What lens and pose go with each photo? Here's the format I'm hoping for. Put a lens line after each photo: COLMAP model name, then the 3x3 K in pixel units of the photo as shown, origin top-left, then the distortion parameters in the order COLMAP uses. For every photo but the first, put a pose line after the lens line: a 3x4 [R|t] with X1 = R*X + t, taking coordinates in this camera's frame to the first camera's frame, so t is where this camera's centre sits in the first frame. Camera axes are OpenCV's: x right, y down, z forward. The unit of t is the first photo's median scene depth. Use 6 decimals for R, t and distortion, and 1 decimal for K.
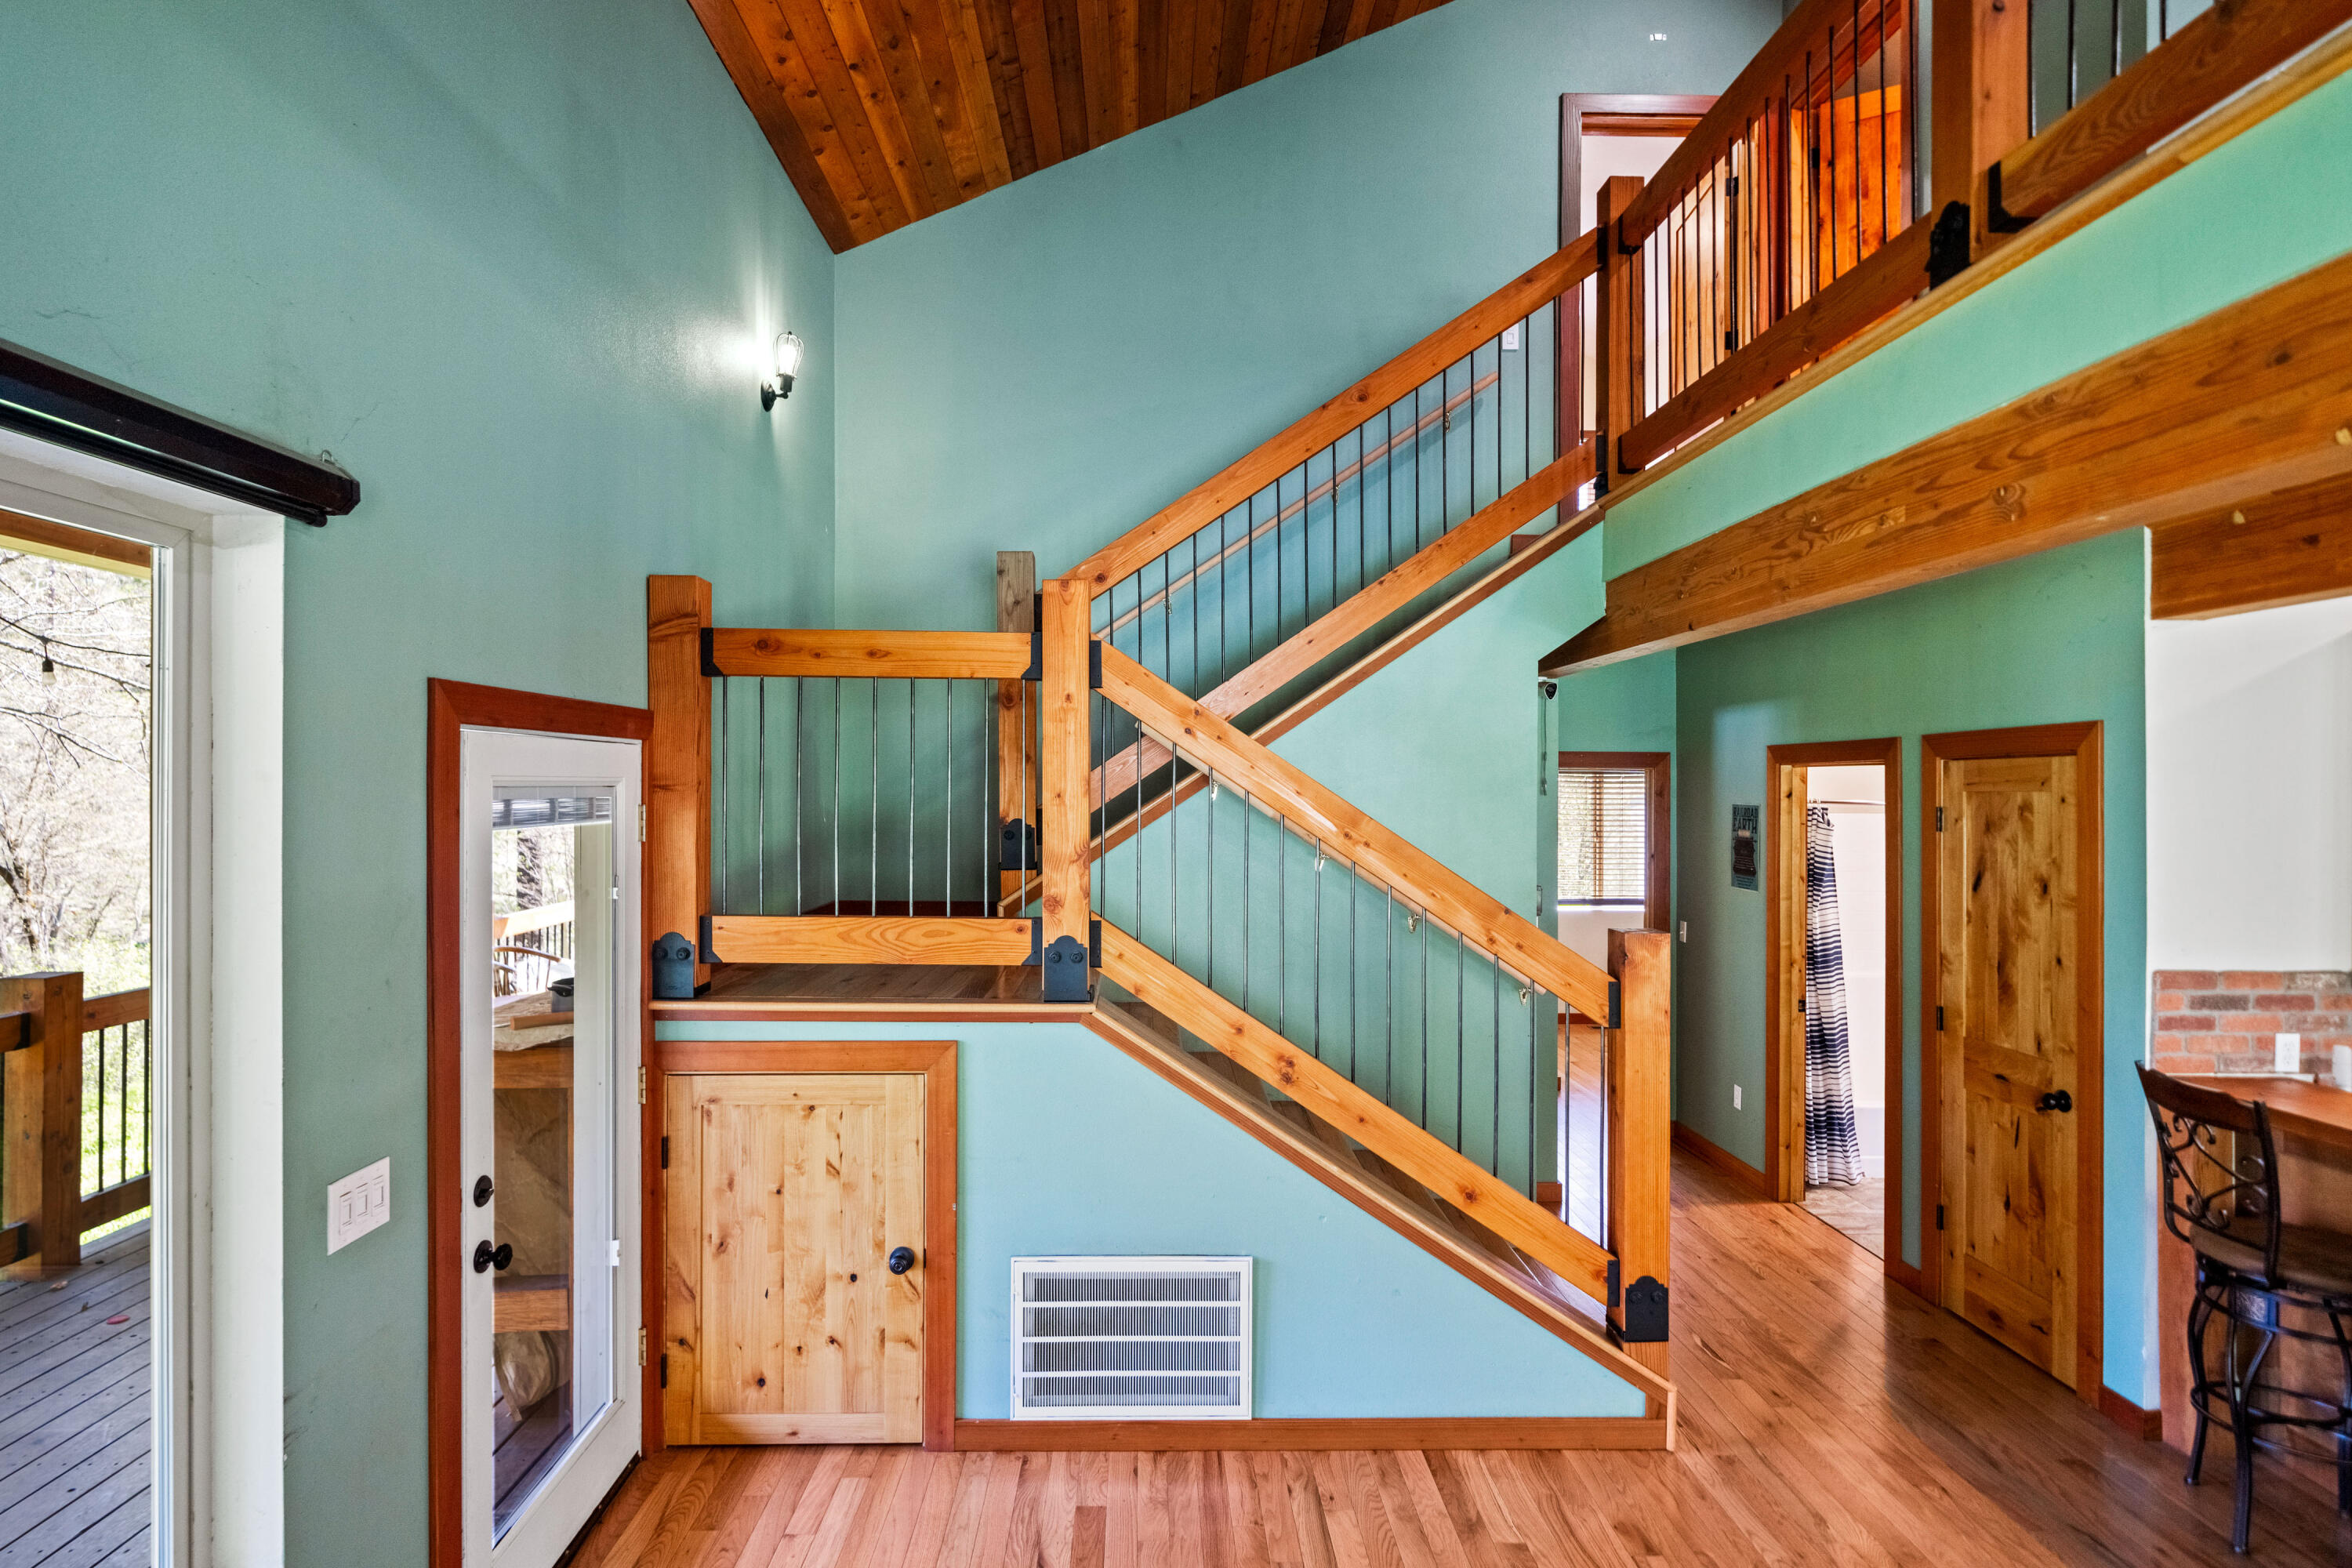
lens RADIAL K [[1211.7, 0, 1130.8], [0, 1211.7, 789.0], [0, 0, 1]] dist [-0.005109, 0.000920]
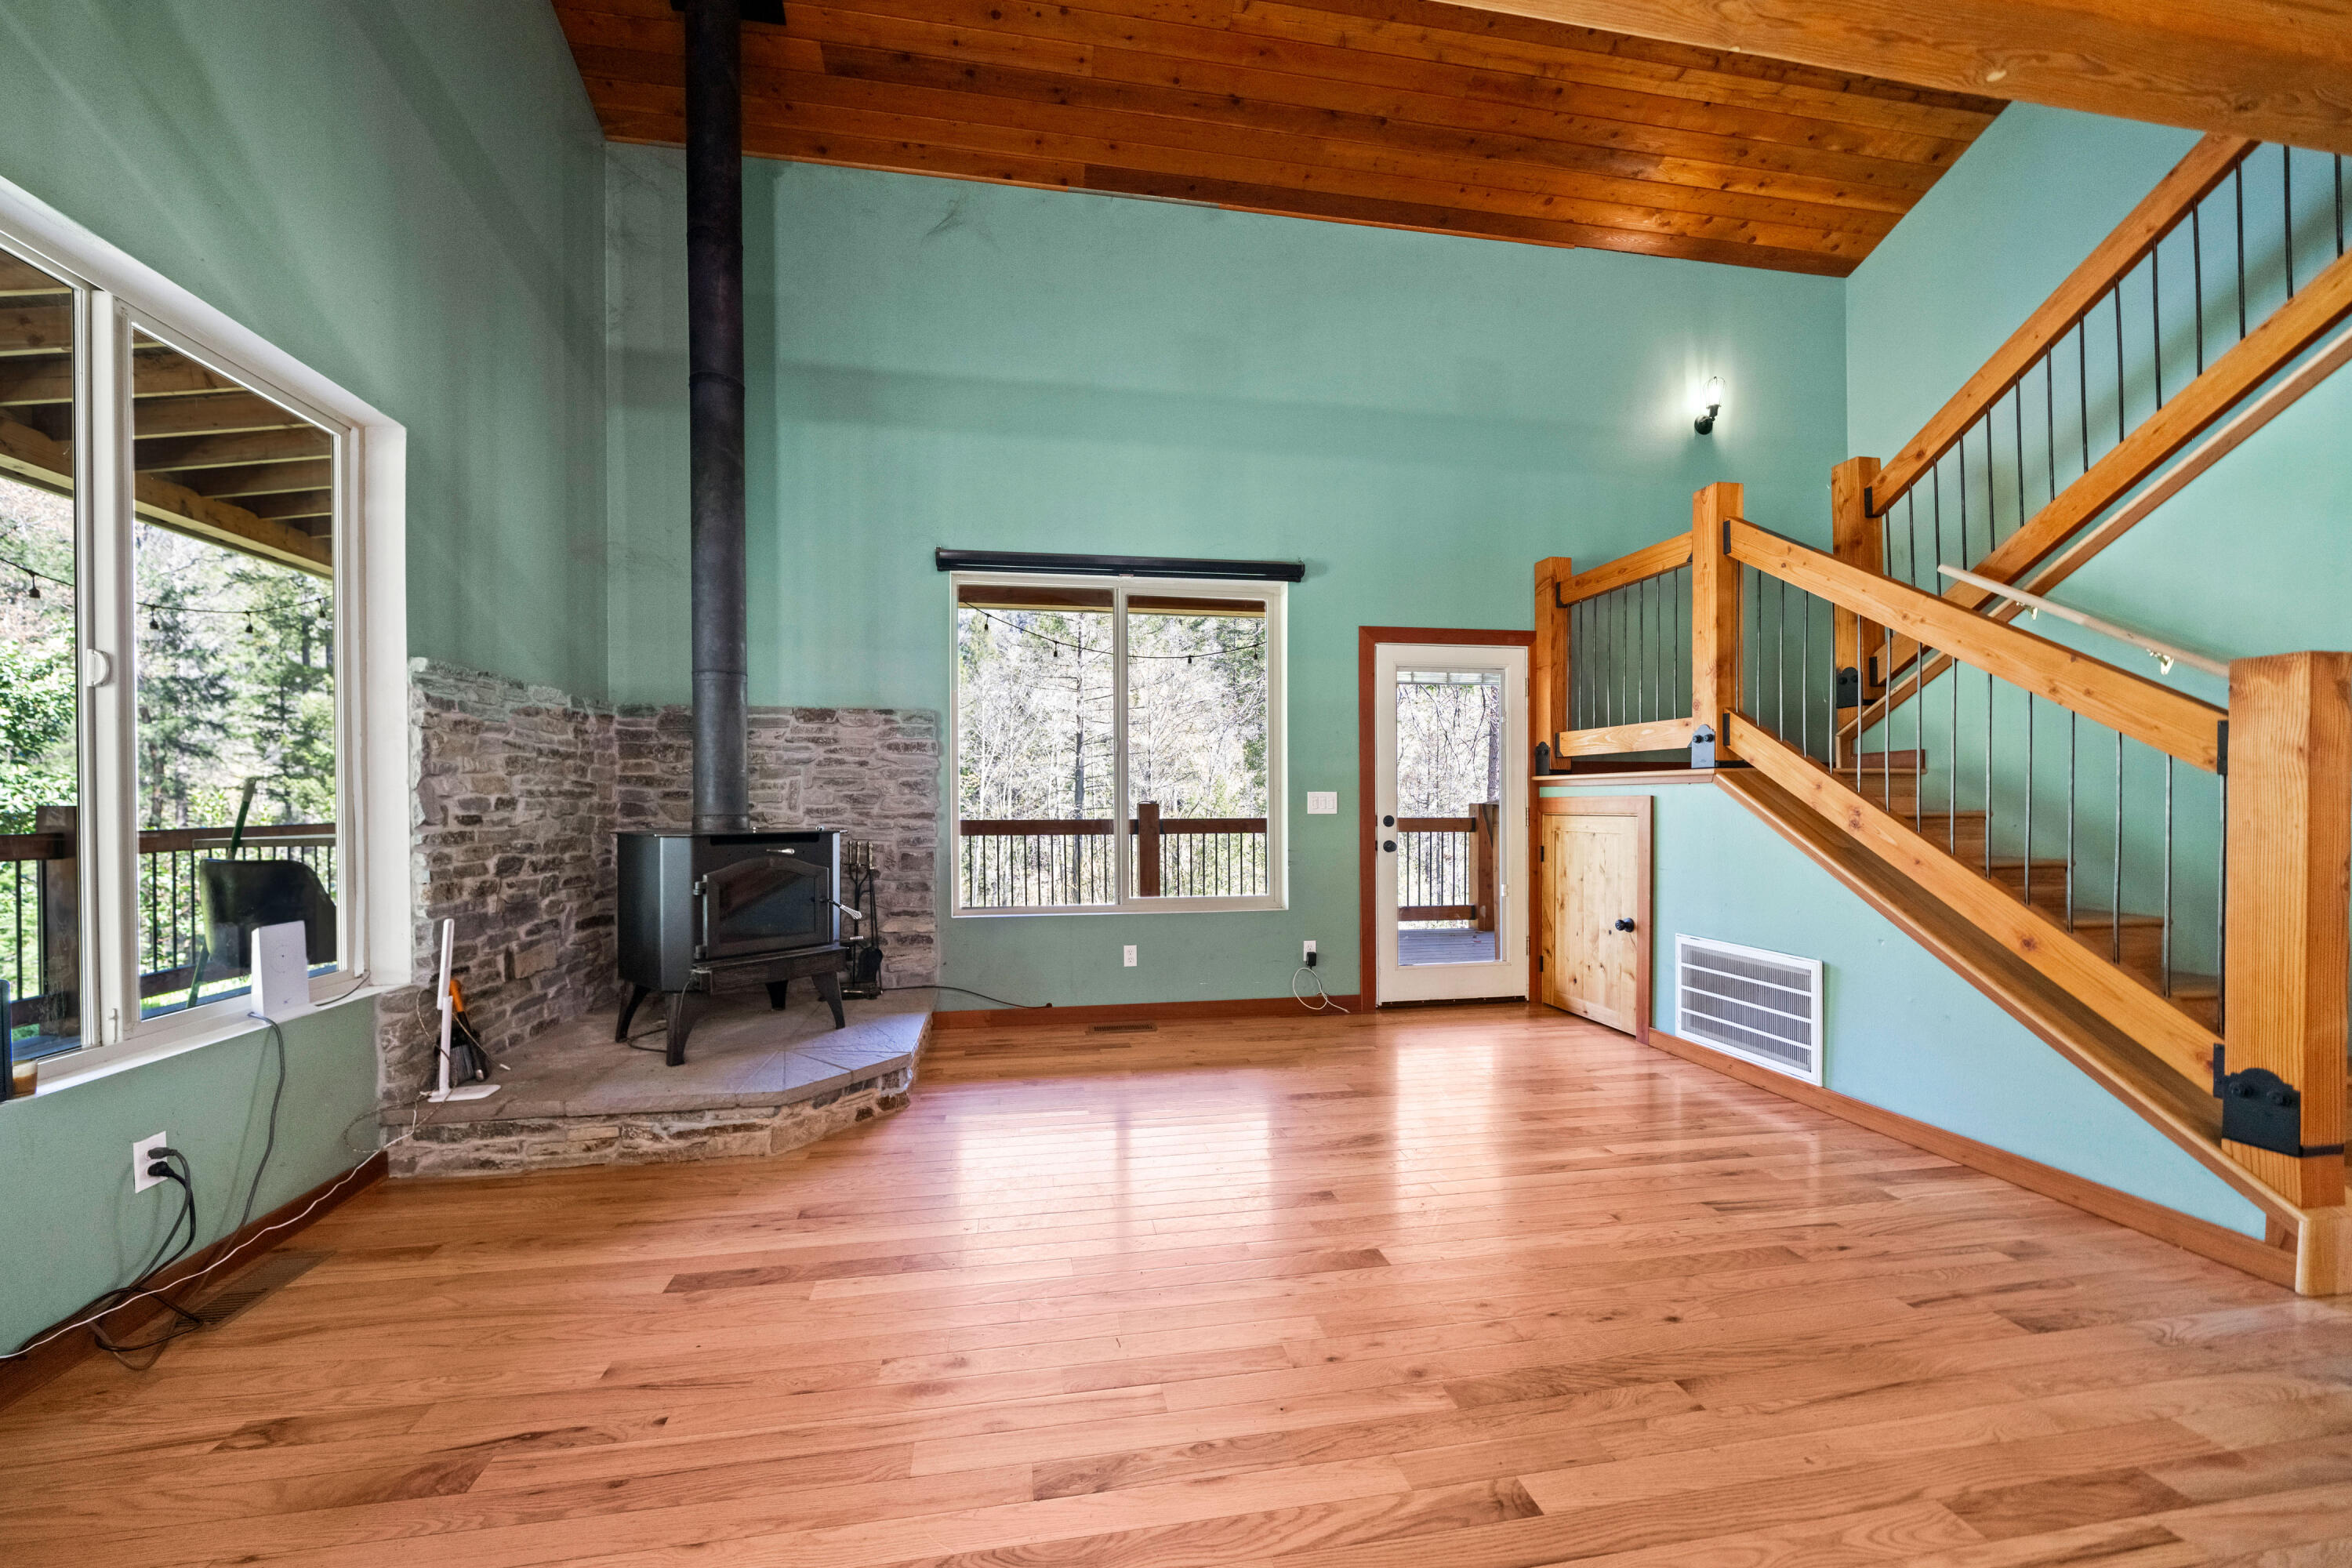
lens RADIAL K [[834.7, 0, 1161.5], [0, 834.7, 806.2], [0, 0, 1]] dist [-0.001037, -0.000221]
pose [[0.166840, 0.002734, -0.985980, 0.854503], [0.003075, 0.999990, 0.003293, 0.216235], [0.985979, -0.003581, 0.166830, 0.159932]]
